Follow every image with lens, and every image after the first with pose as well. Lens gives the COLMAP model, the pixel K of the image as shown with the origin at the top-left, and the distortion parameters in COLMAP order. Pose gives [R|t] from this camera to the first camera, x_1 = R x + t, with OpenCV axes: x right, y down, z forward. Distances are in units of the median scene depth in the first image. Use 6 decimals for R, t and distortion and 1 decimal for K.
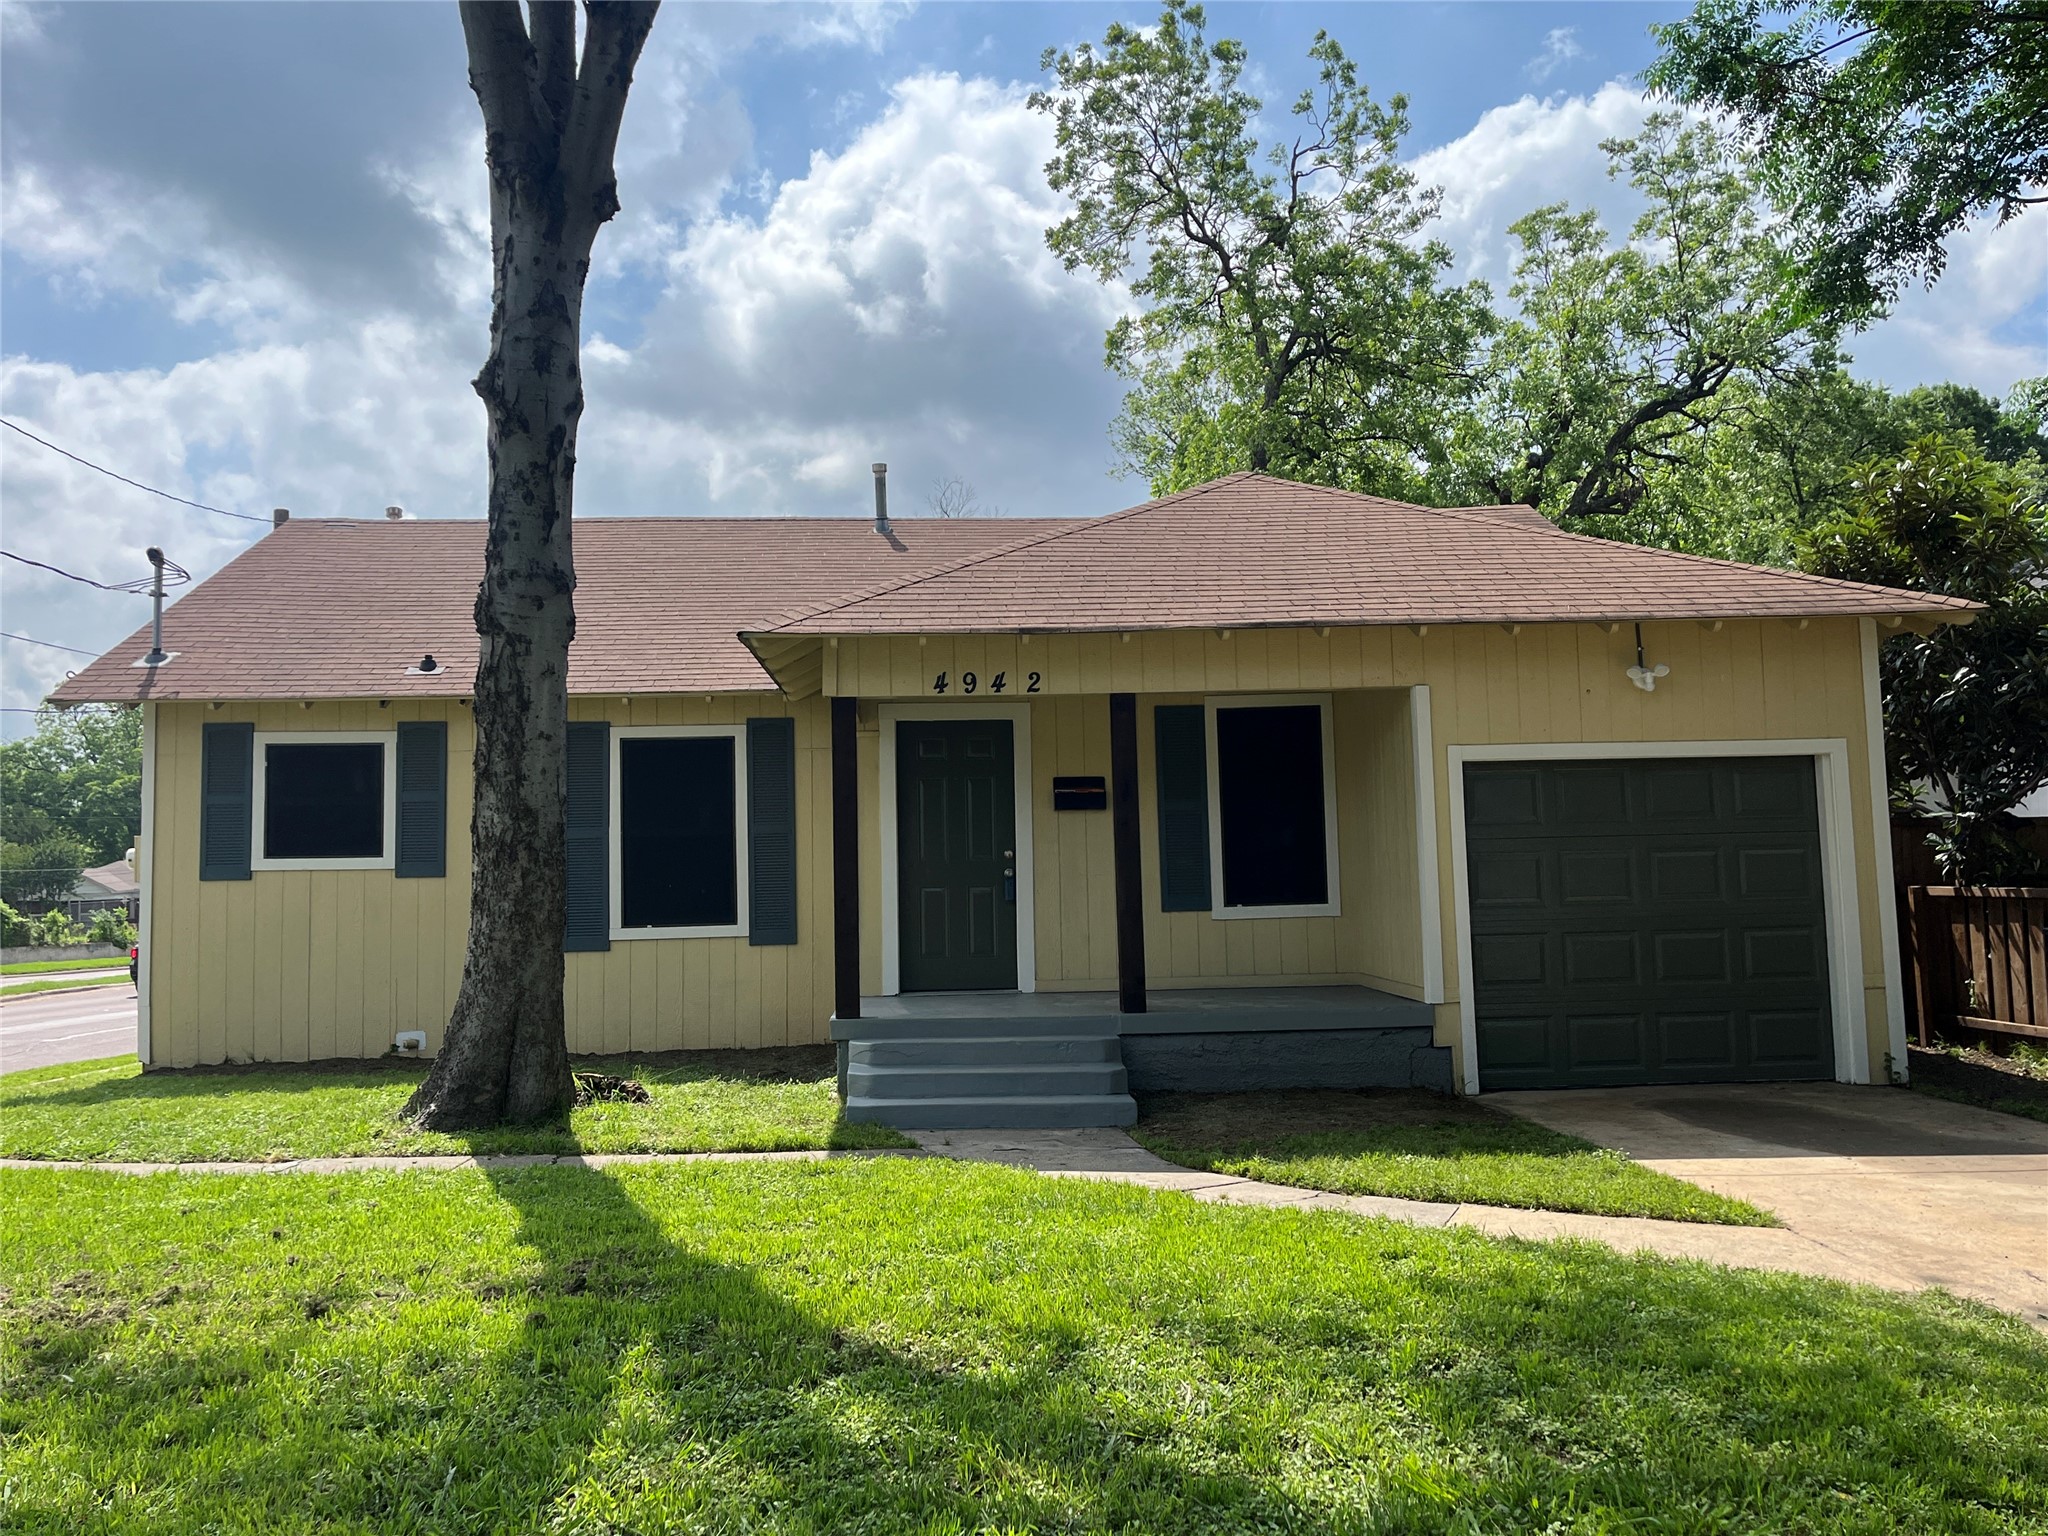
lens RADIAL K [[1607.5, 0, 1020.8], [0, 1607.5, 770.1], [0, 0, 1]] dist [0.051550, -0.011291]
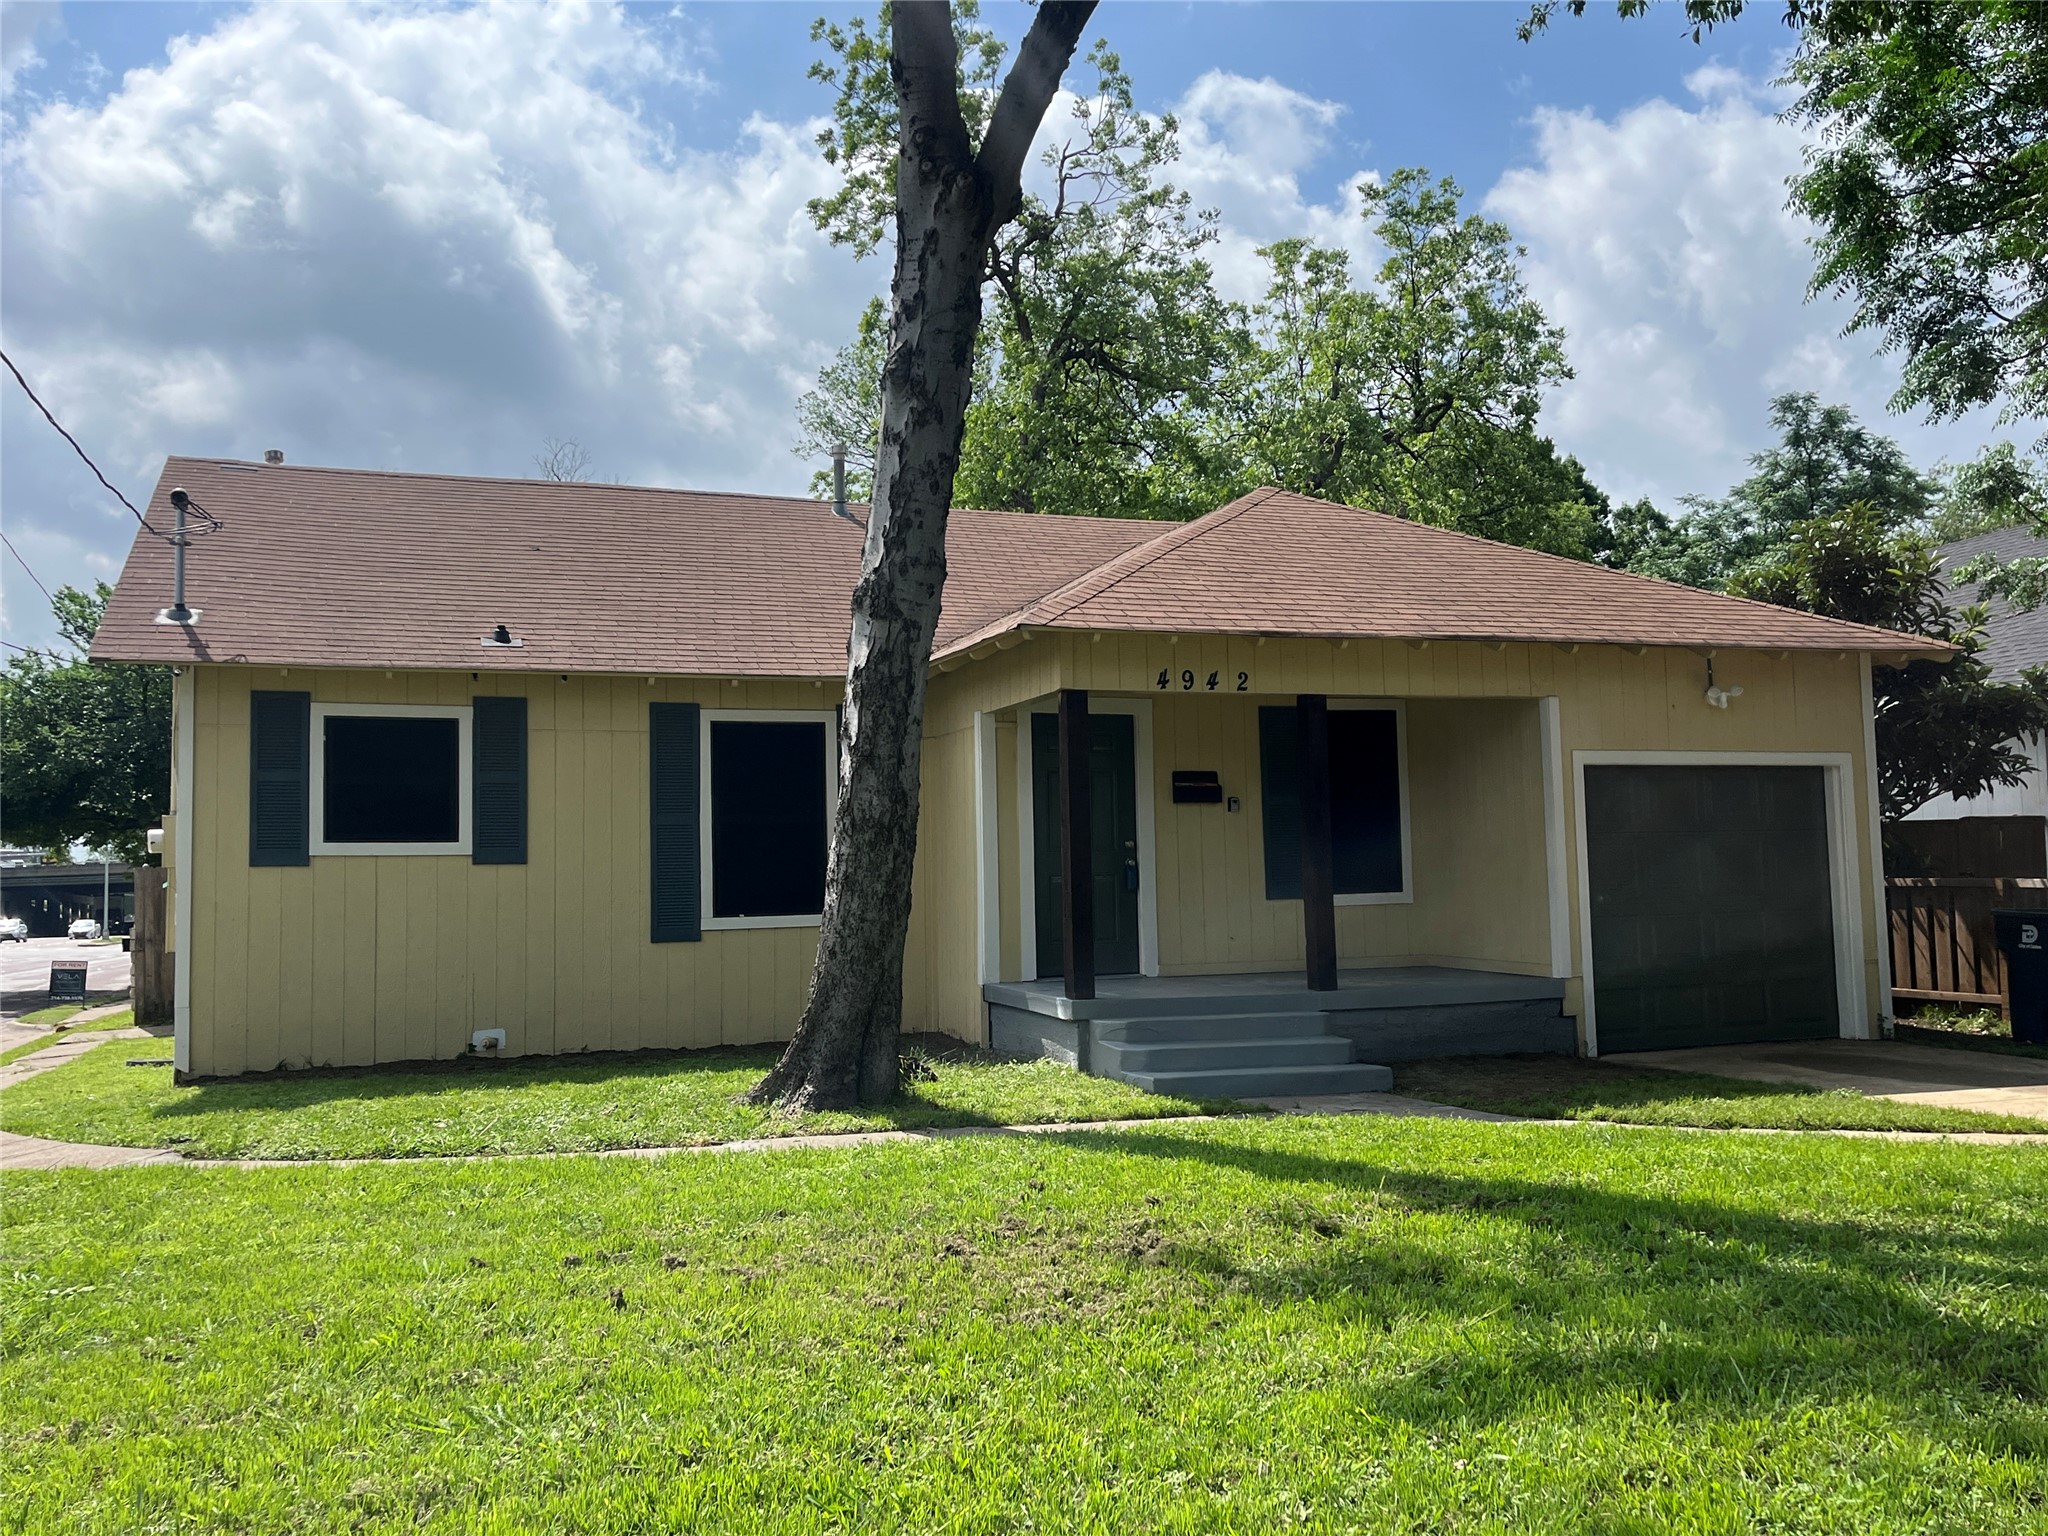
lens RADIAL K [[1695.5, 0, 1025.5], [0, 1695.5, 769.4], [0, 0, 1]] dist [0.070673, -0.029724]
pose [[0.955732, 0.021430, 0.293456, -0.460746], [-0.021981, 0.999757, -0.001420, 0.008171], [-0.293415, -0.005093, 0.955972, -0.035090]]
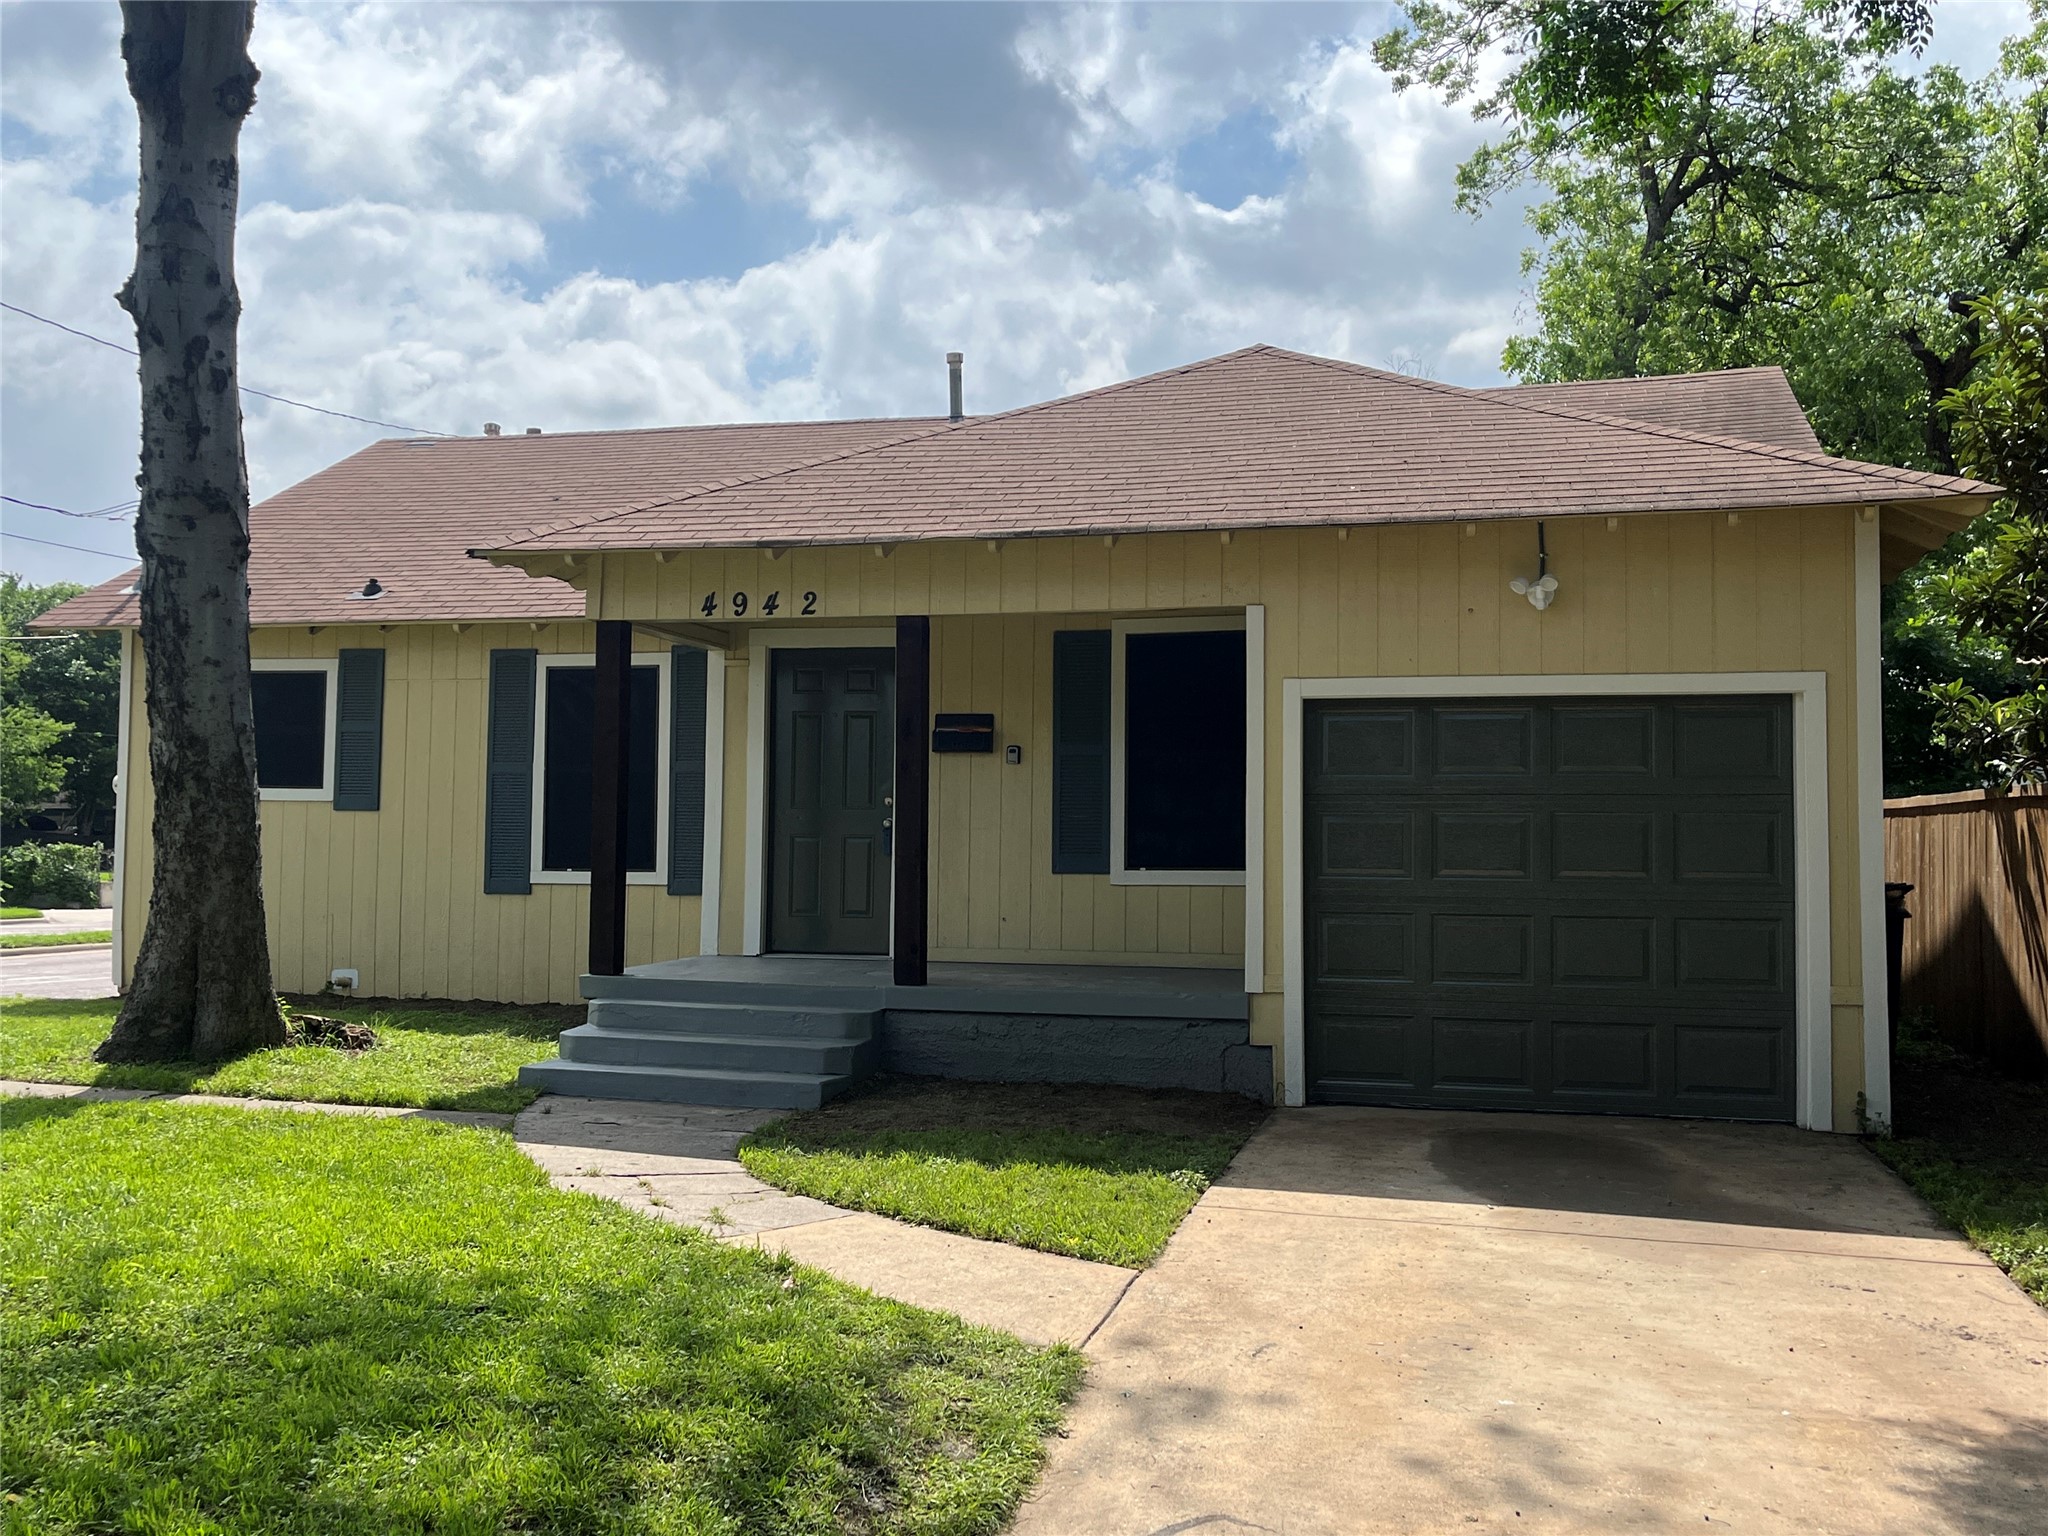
lens RADIAL K [[1888.8, 0, 1025.5], [0, 1888.8, 763.5], [0, 0, 1]] dist [0.053966, 0.000000]
pose [[0.953011, 0.018763, -0.302355, 0.435239], [-0.010243, 0.999505, 0.029741, 0.000655], [0.302763, -0.025246, 0.952731, 0.053048]]
